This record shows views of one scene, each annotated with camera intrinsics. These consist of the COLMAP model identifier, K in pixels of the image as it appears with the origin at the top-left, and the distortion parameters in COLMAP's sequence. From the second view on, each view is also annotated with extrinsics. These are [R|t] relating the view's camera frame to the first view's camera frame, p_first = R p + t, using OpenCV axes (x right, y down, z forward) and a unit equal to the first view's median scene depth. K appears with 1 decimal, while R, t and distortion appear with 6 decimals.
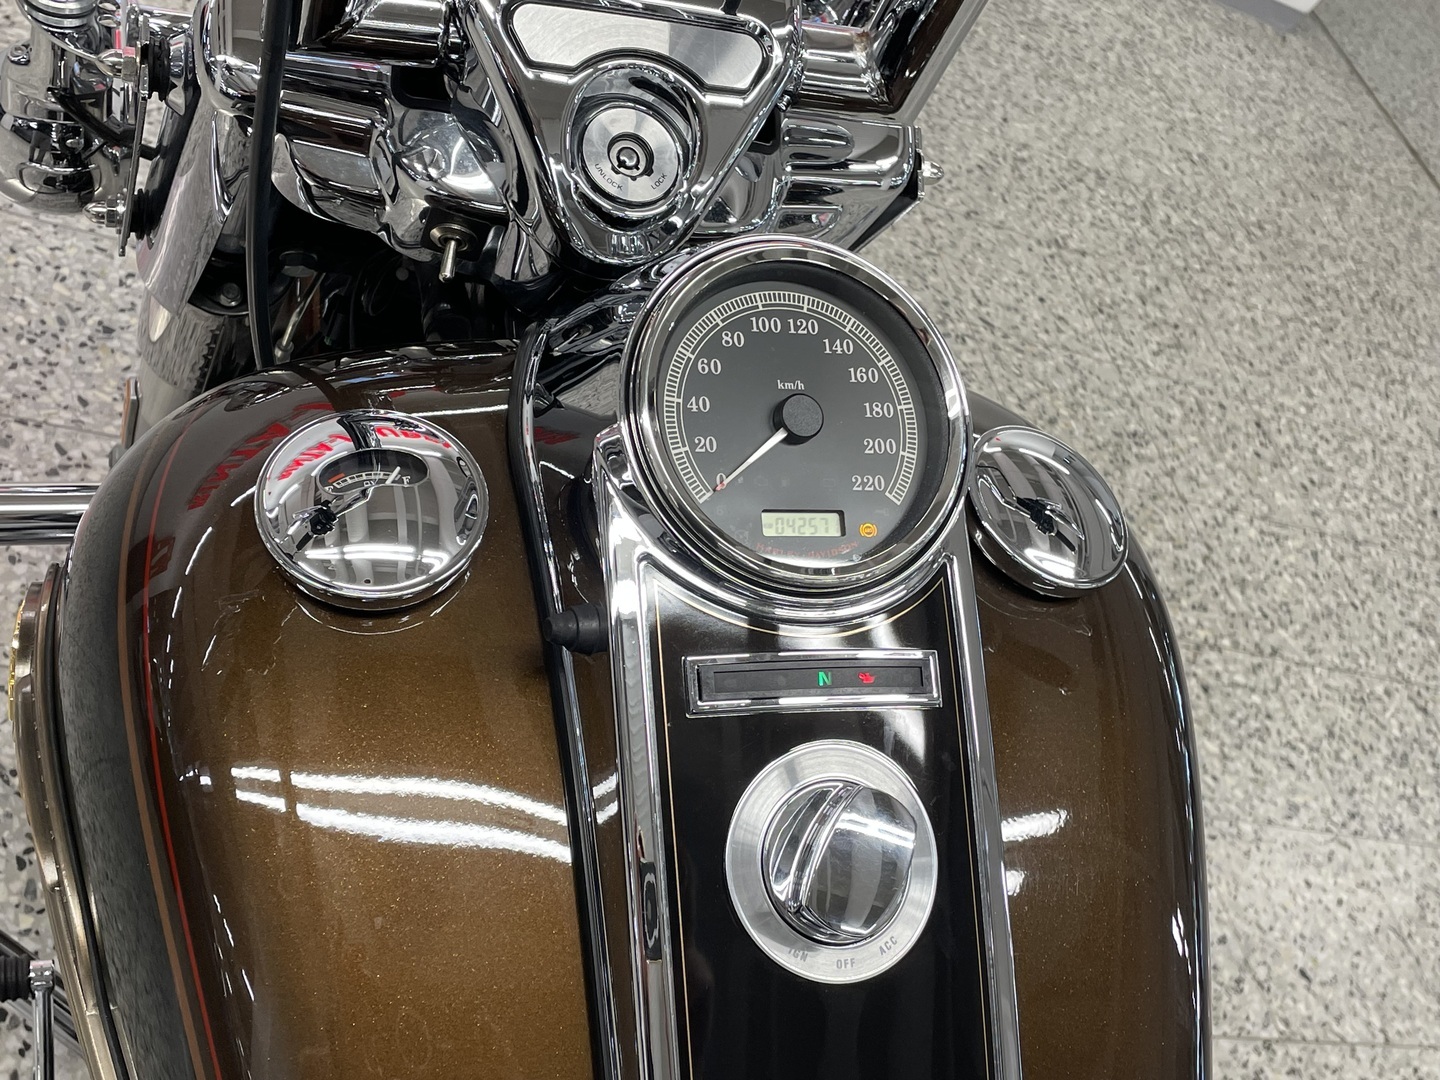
lens RADIAL K [[1773.5, 0, 720.0], [0, 1773.5, 578.7], [0, 0, 1]] dist [0.111583, -0.202002]
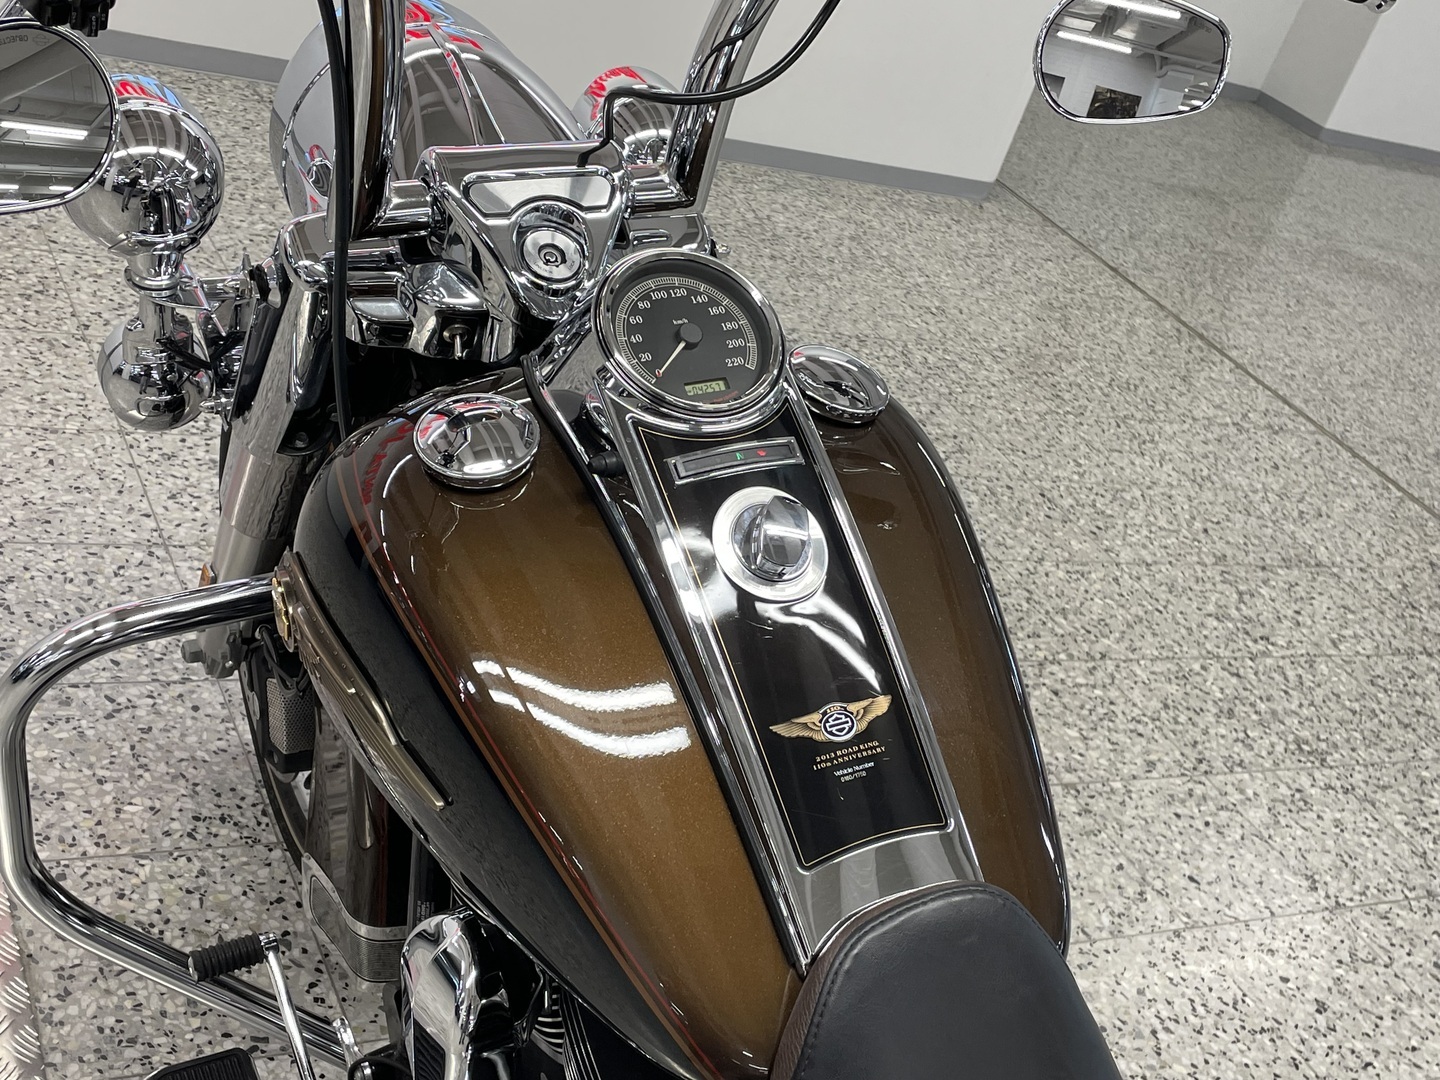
lens RADIAL K [[1773.5, 0, 720.0], [0, 1773.5, 578.7], [0, 0, 1]] dist [0.111583, -0.202002]
pose [[0.962467, -0.255245, 0.092239, -0.036139], [0.266594, 0.952823, -0.145106, 0.096527], [-0.050850, 0.164250, 0.985107, -0.177877]]
